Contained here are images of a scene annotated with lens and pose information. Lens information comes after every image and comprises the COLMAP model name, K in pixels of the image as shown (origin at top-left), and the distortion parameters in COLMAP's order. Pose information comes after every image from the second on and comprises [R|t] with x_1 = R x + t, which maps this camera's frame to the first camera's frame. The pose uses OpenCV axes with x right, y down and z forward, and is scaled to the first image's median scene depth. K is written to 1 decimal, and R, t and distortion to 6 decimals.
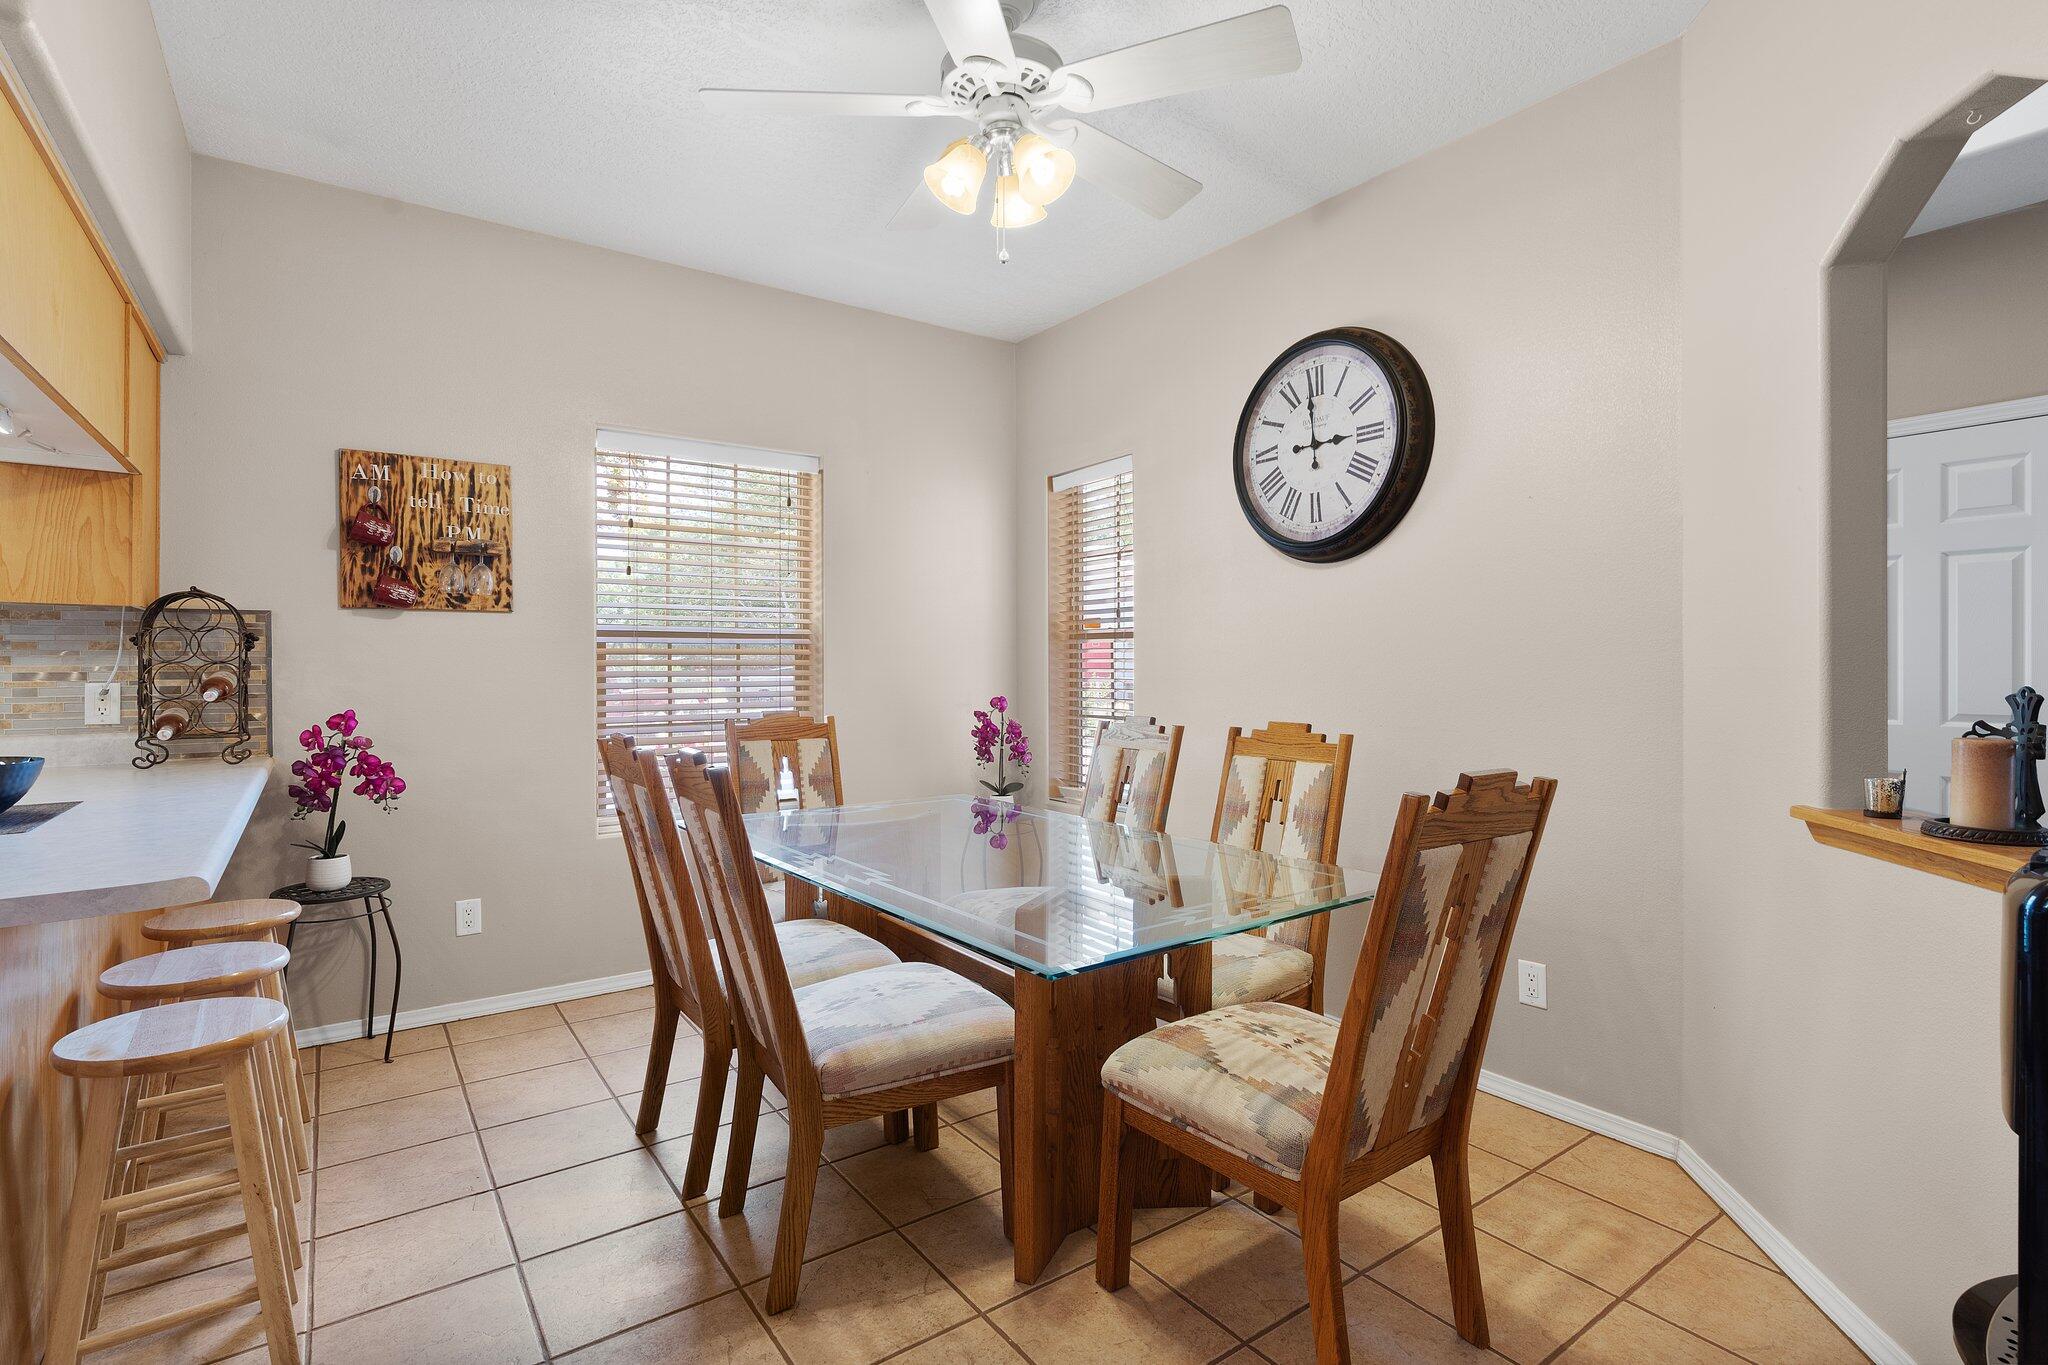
lens RADIAL K [[964.8, 0, 1026.9], [0, 964.8, 664.1], [0, 0, 1]] dist [0.001145, 0.000331]
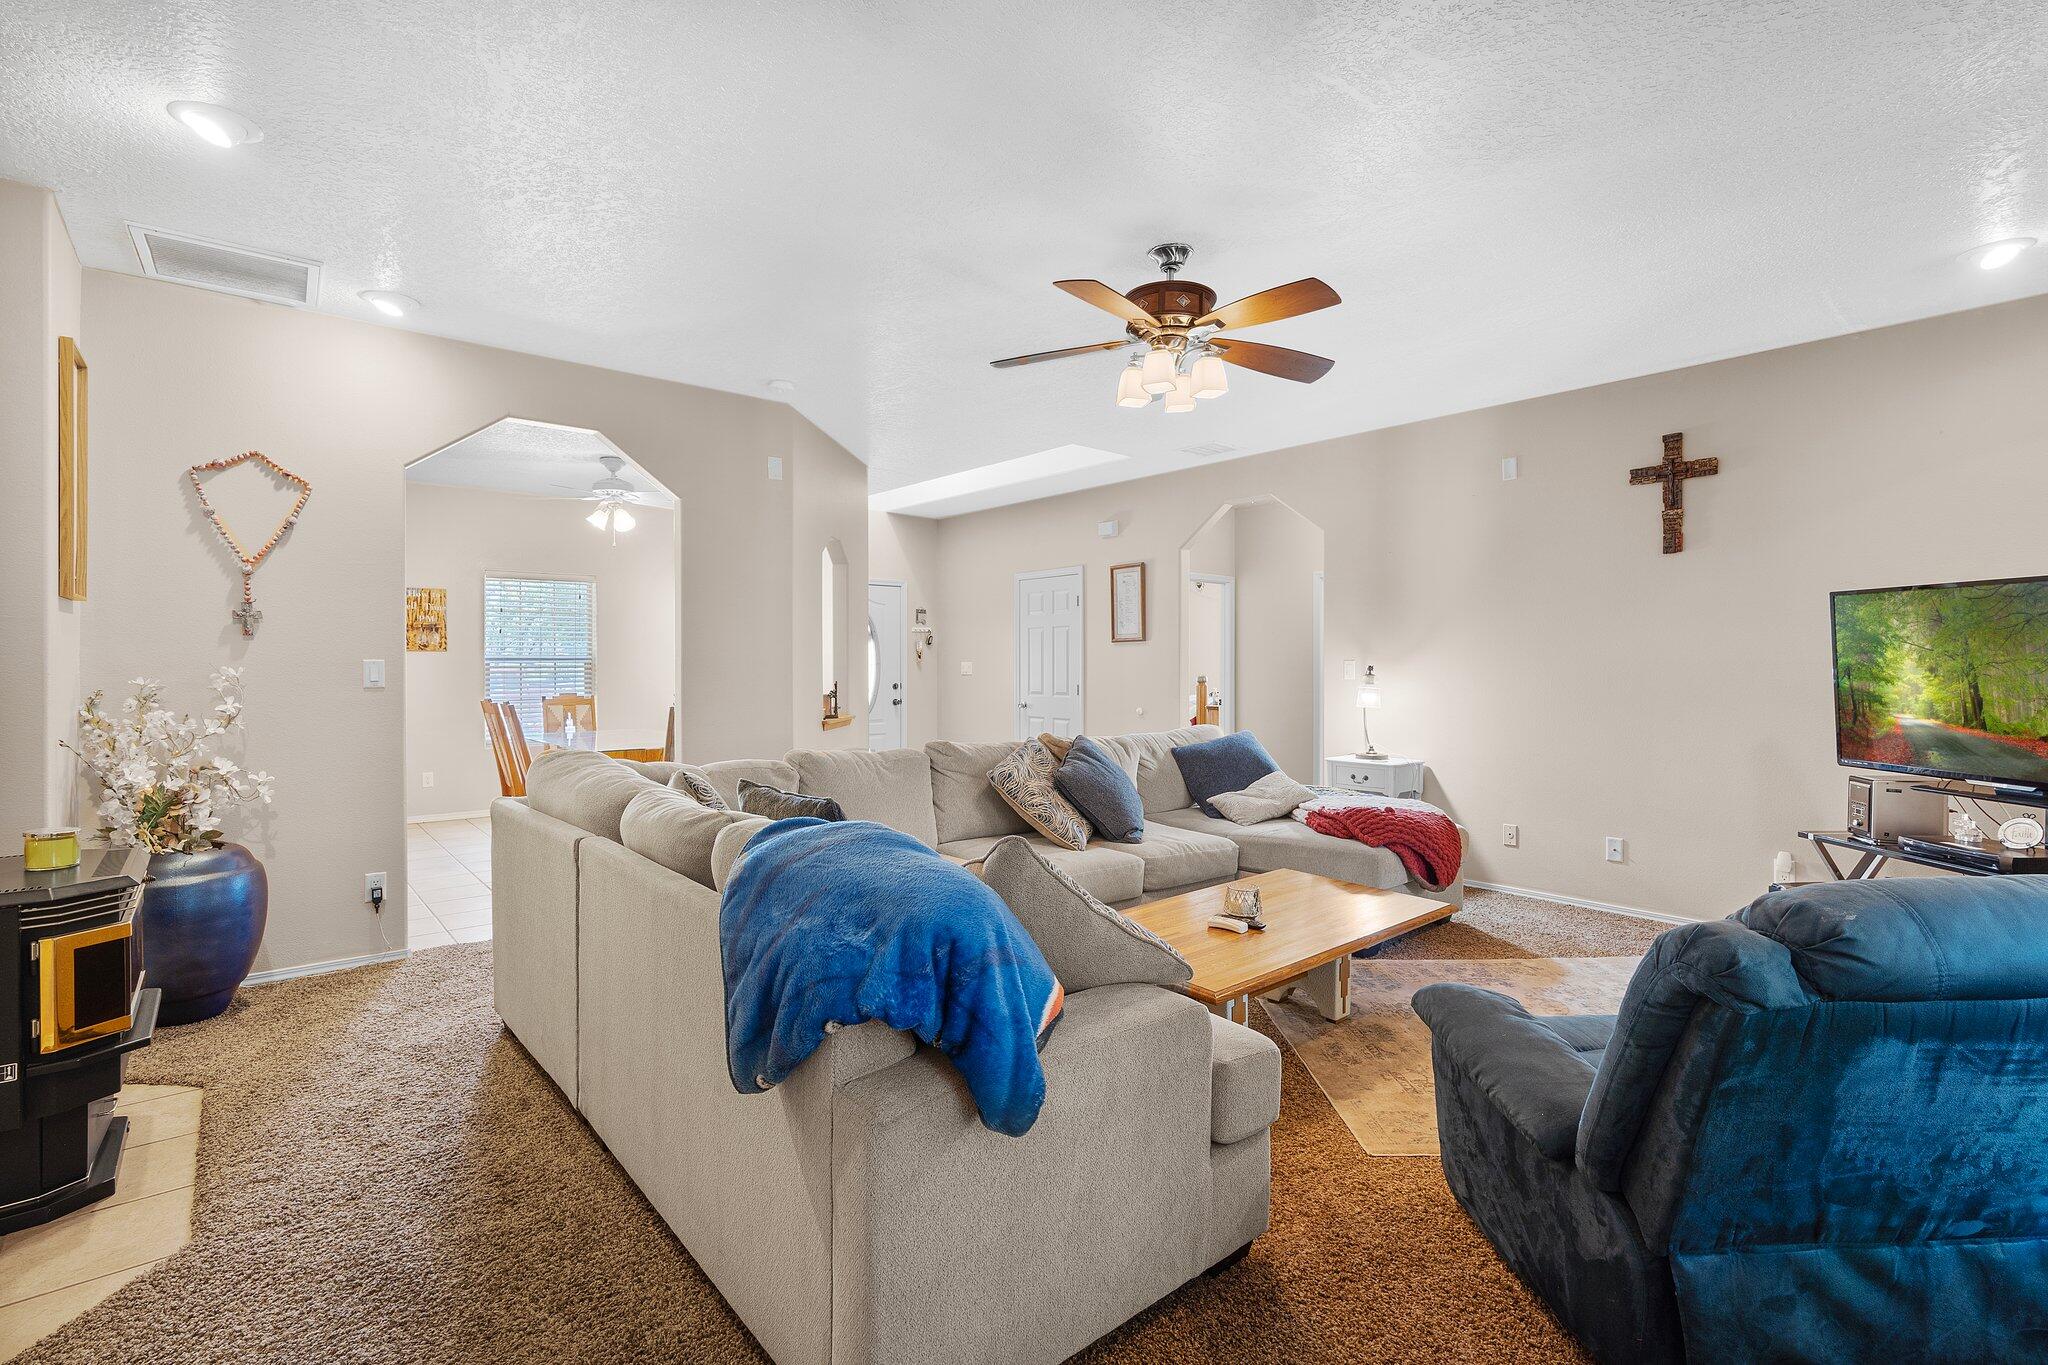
lens RADIAL K [[932.7, 0, 1030.3], [0, 932.7, 675.9], [0, 0, 1]] dist [-0.003391, -0.000577]
pose [[0.996275, -0.002290, 0.086205, 0.681819], [0.001509, 0.999957, 0.009123, -0.013125], [-0.086222, -0.008959, 0.996236, -1.375764]]
